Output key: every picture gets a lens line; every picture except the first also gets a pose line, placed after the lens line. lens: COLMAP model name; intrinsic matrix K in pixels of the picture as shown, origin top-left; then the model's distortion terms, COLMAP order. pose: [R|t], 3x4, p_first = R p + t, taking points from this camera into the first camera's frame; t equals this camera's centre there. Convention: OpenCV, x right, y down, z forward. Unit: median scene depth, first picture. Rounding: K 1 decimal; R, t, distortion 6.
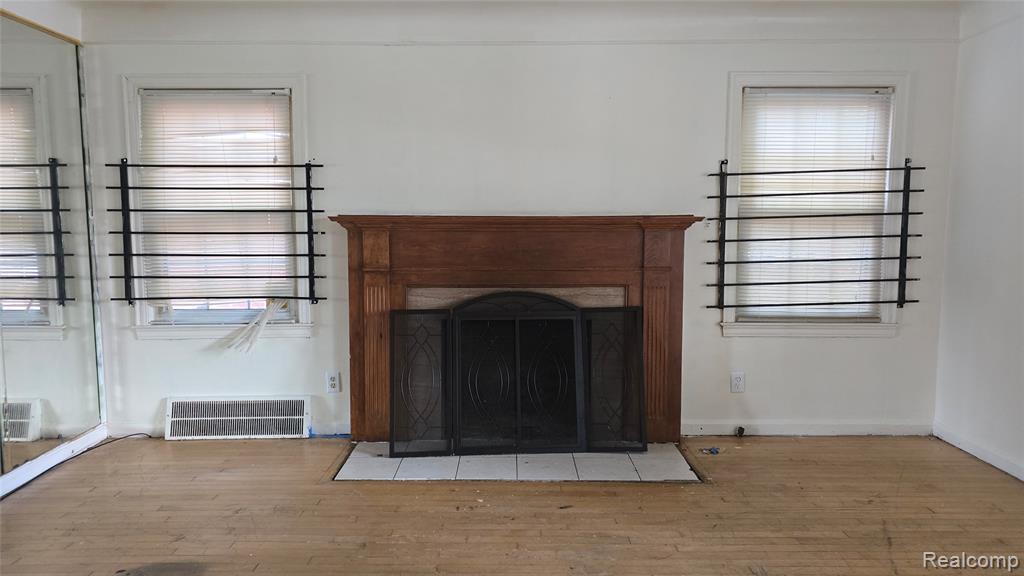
lens RADIAL K [[699.3, 0, 517.1], [0, 699.3, 286.3], [0, 0, 1]] dist [0.060166, -0.052974]
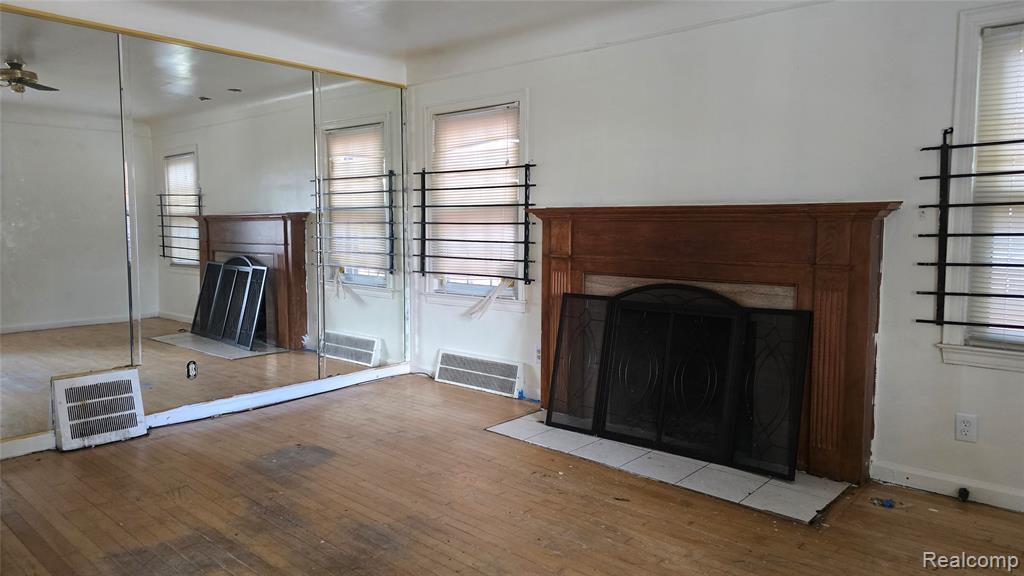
lens RADIAL K [[699.3, 0, 495.1], [0, 699.3, 279.3], [0, 0, 1]] dist [0.060166, -0.052974]
pose [[0.733823, 0.058498, -0.676818, 0.464468], [-0.068103, 0.997601, 0.012385, 0.006063], [0.675919, 0.037005, 0.736046, 0.116372]]
